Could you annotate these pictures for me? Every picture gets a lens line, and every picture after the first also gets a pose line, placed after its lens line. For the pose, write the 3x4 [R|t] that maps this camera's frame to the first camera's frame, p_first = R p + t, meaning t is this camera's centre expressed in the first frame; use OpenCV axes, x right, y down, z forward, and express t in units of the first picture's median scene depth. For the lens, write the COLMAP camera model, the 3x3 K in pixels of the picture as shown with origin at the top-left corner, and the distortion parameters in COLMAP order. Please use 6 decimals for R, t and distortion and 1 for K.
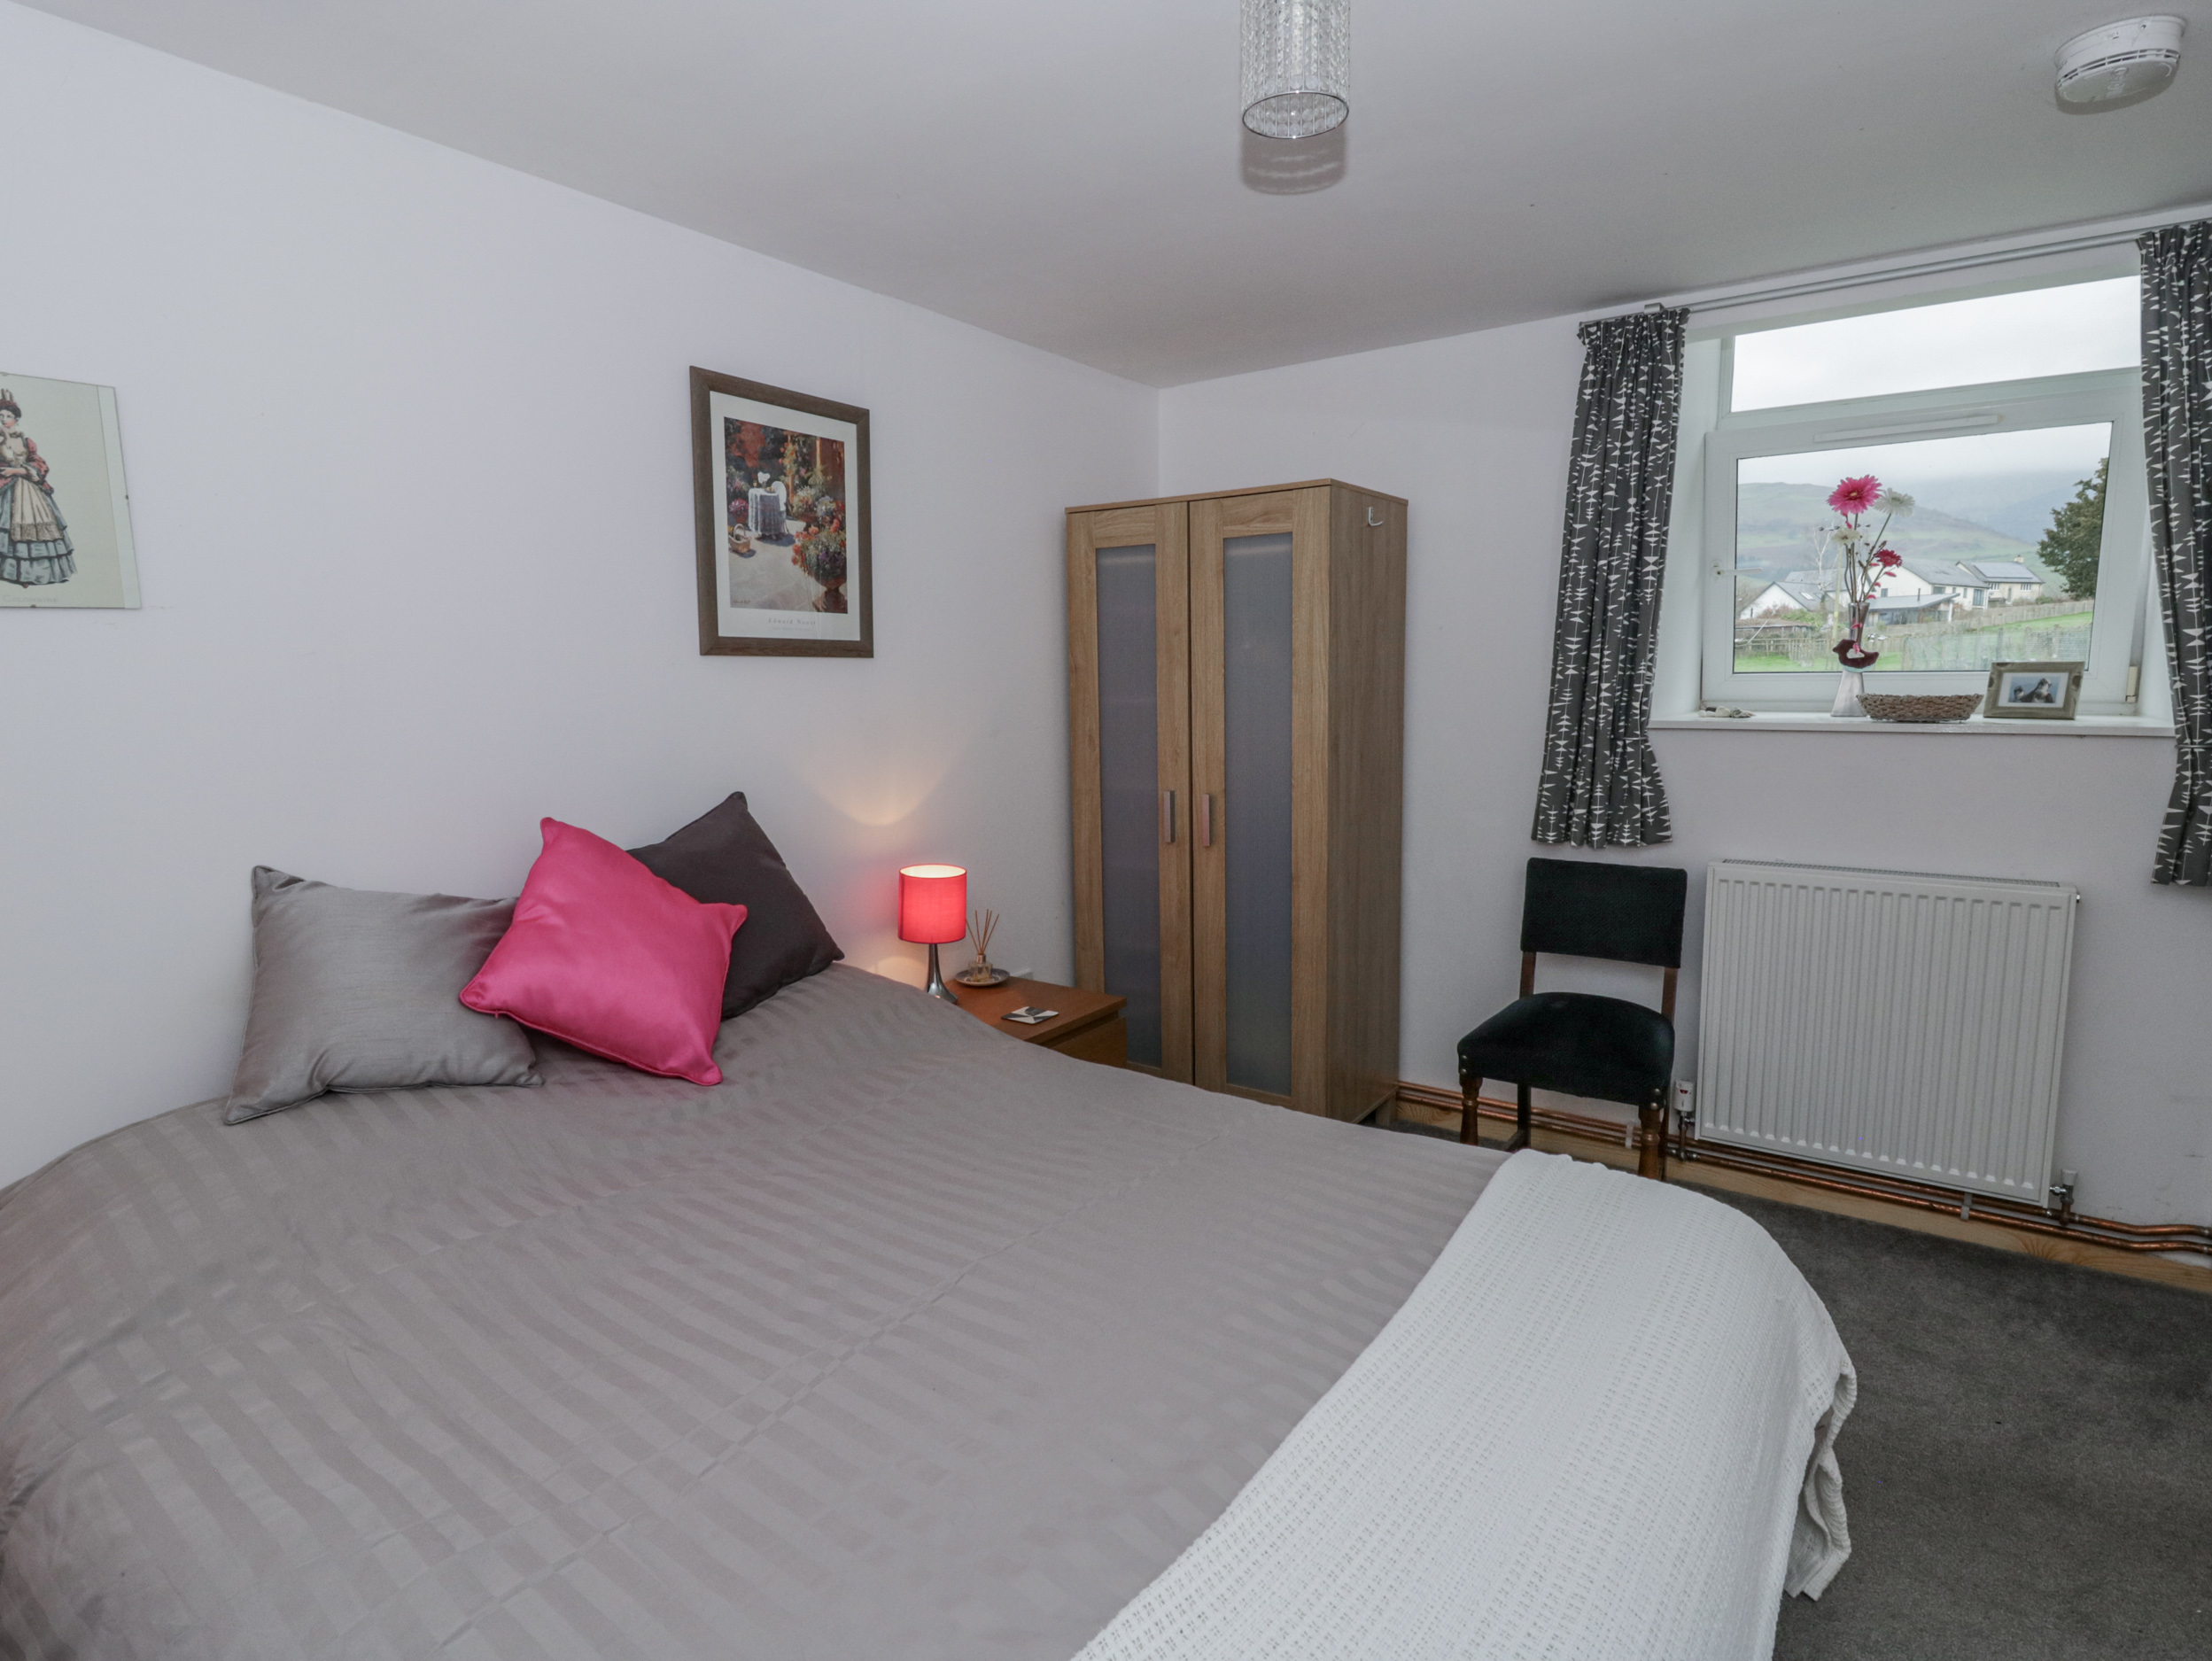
lens RADIAL K [[1157.6, 0, 1118.1], [0, 1157.6, 827.9], [0, 0, 1]] dist [0.000865, -0.011772]
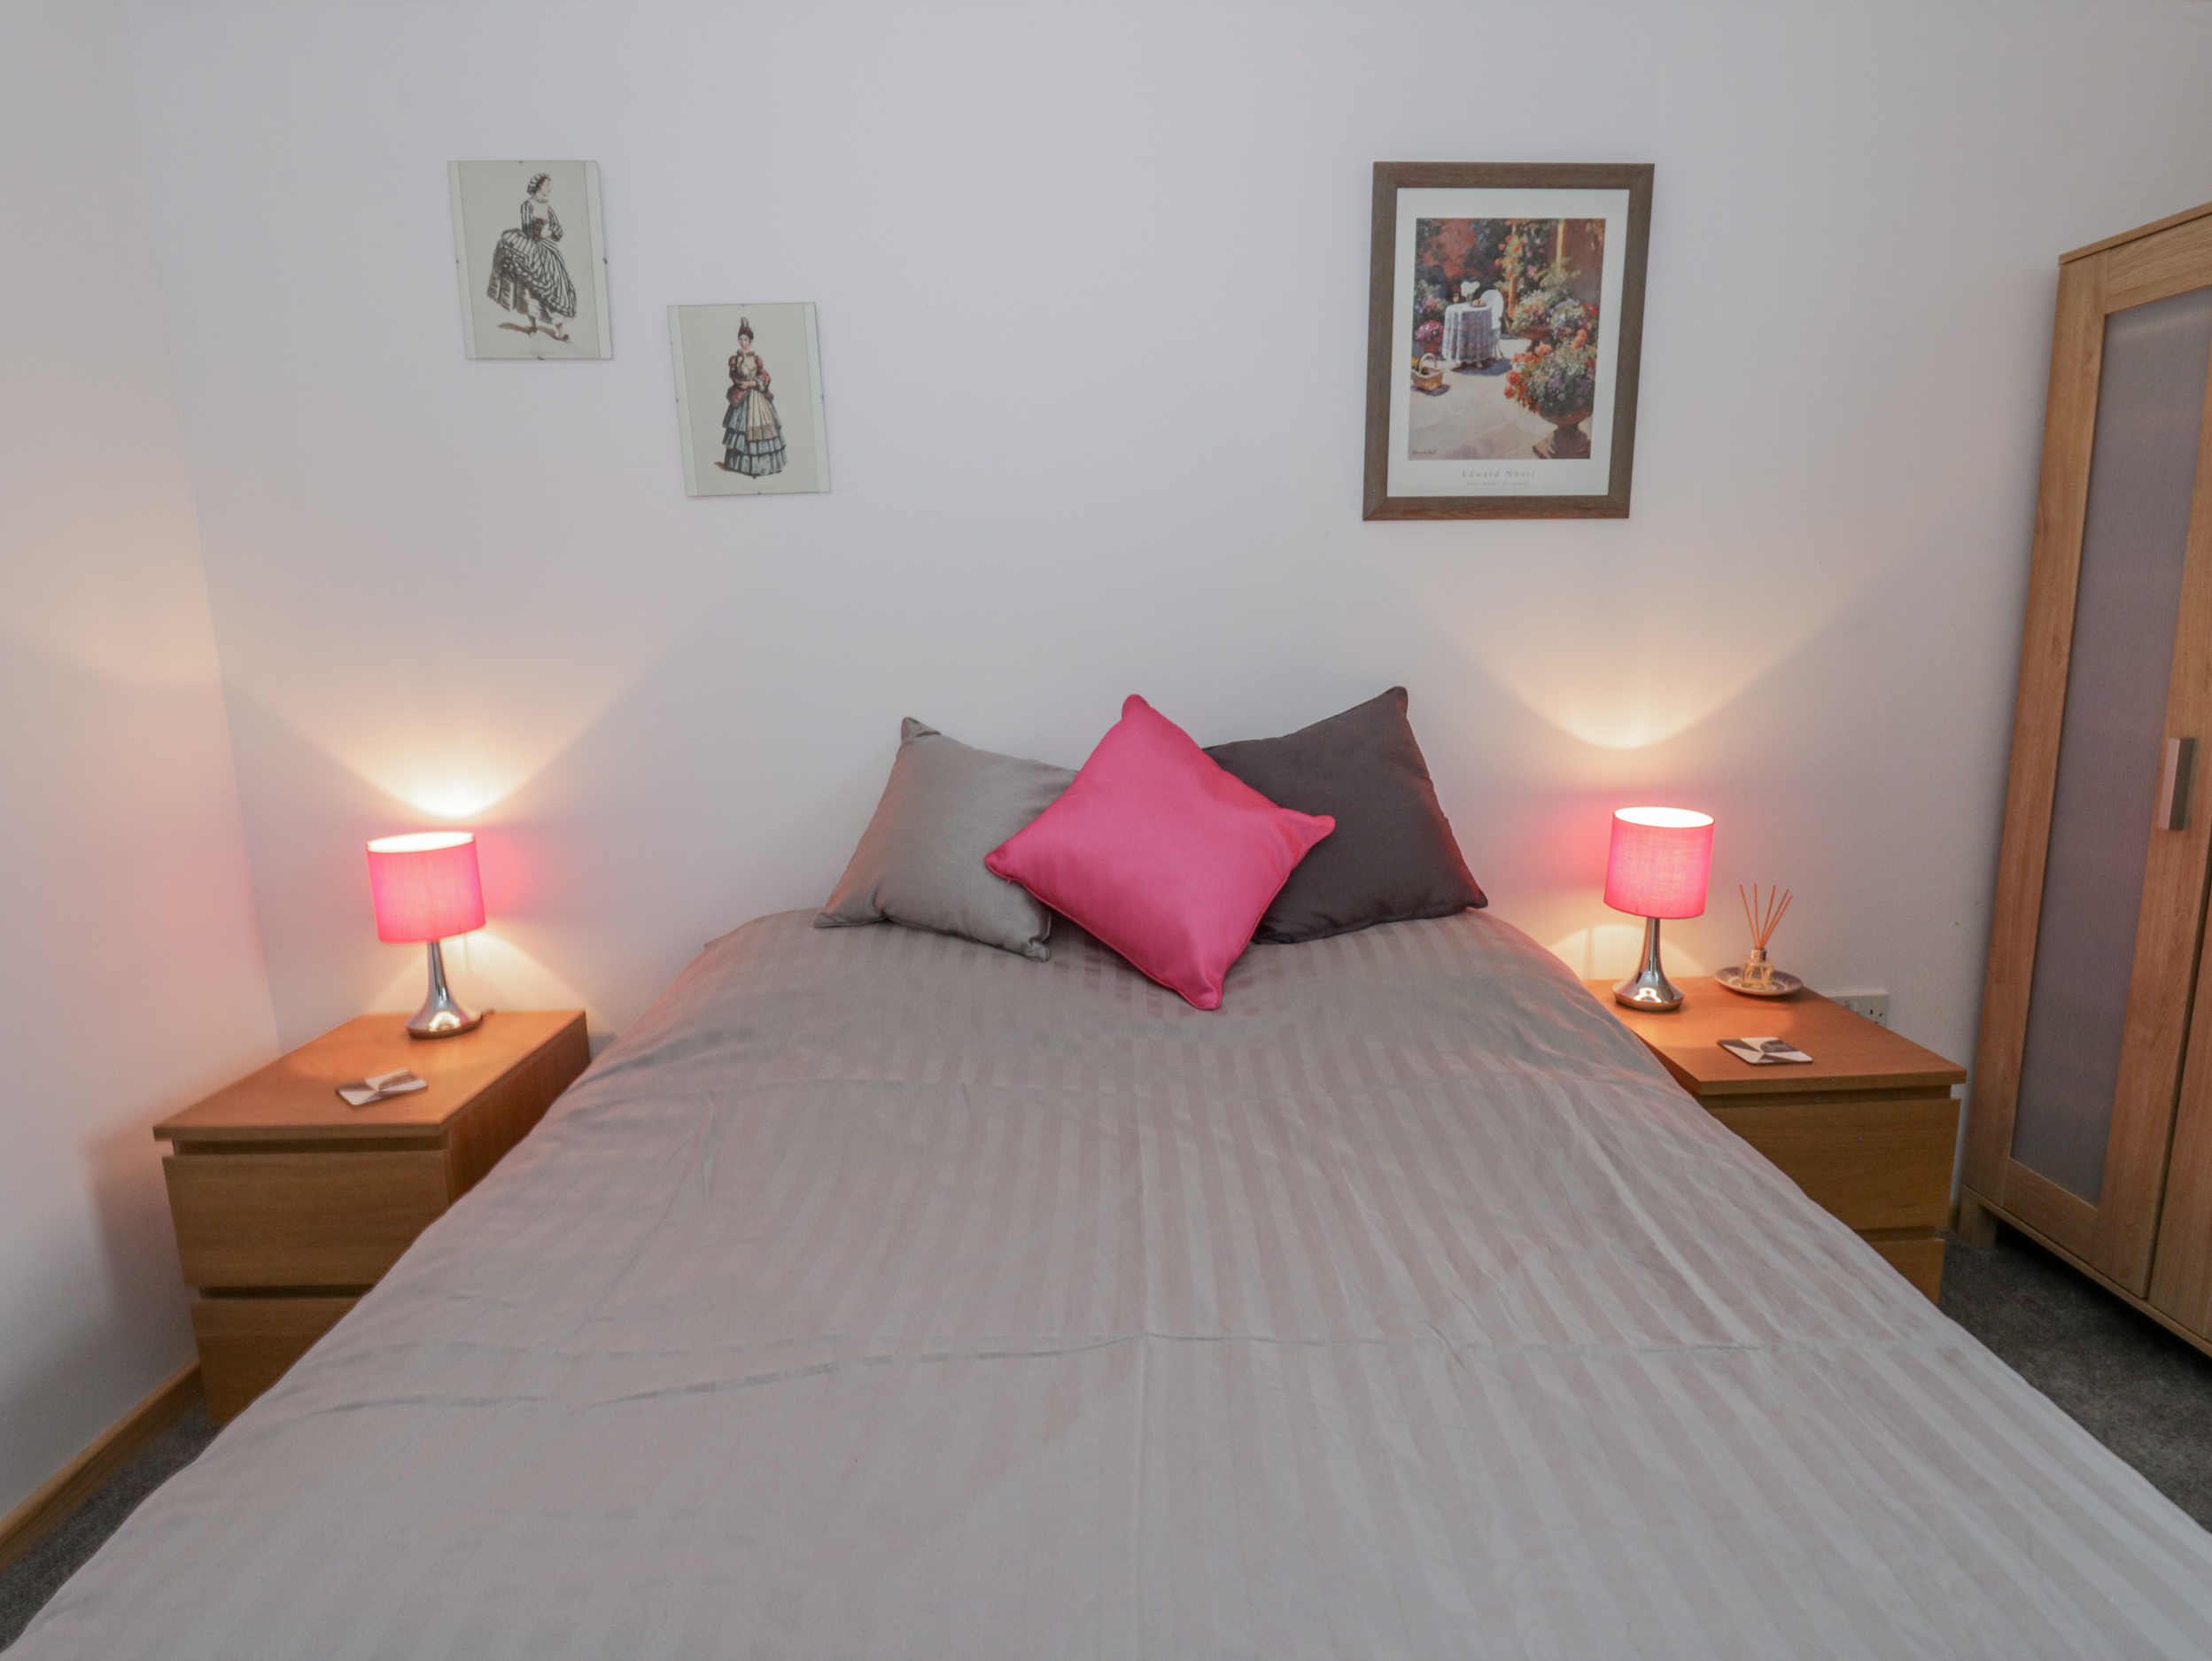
lens RADIAL K [[1157.6, 0, 1118.1], [0, 1157.6, 827.9], [0, 0, 1]] dist [0.000865, -0.011772]
pose [[0.608468, 0.142161, -0.780741, 0.203989], [-0.093202, 0.989817, 0.107594, -0.000881], [0.788086, 0.007300, 0.615521, 0.309479]]
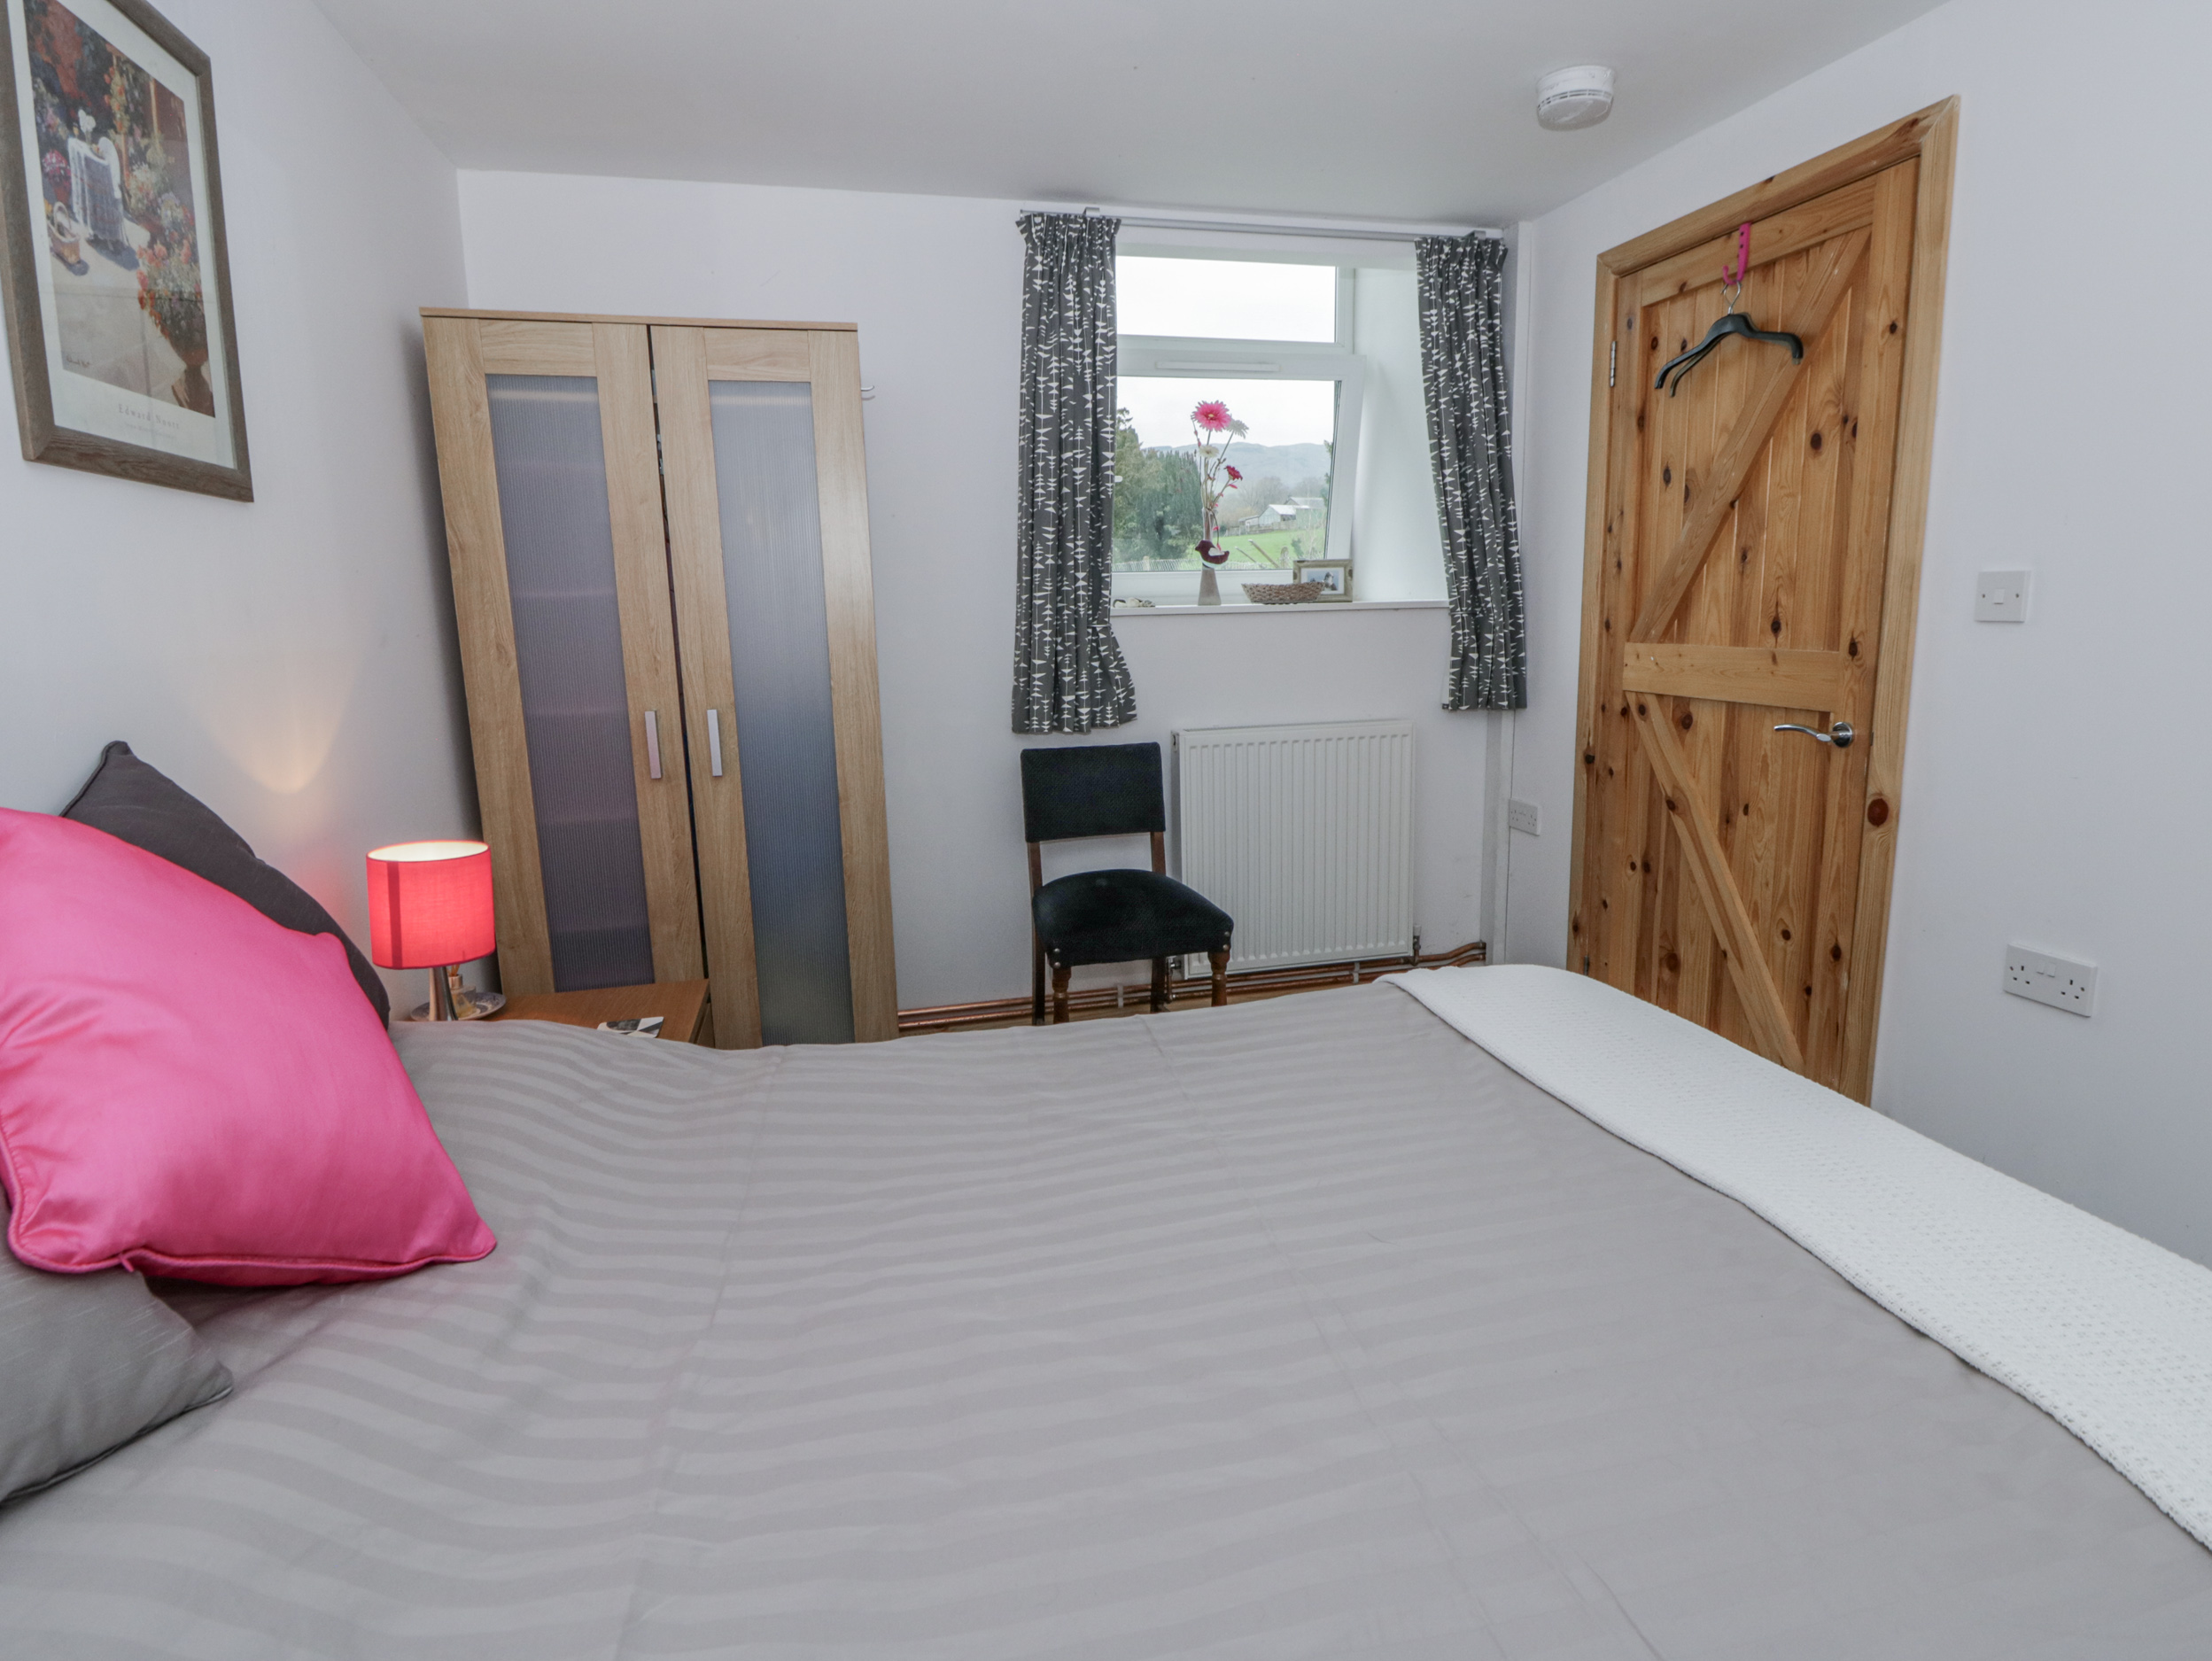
lens RADIAL K [[1161.1, 0, 1120.9], [0, 1161.1, 810.5], [0, 0, 1]] dist [-0.001649, -0.012999]
pose [[0.650318, -0.134875, 0.747593, -0.401577], [0.112849, 0.990345, 0.080505, 0.007777], [-0.751234, 0.032011, 0.659260, 0.318706]]
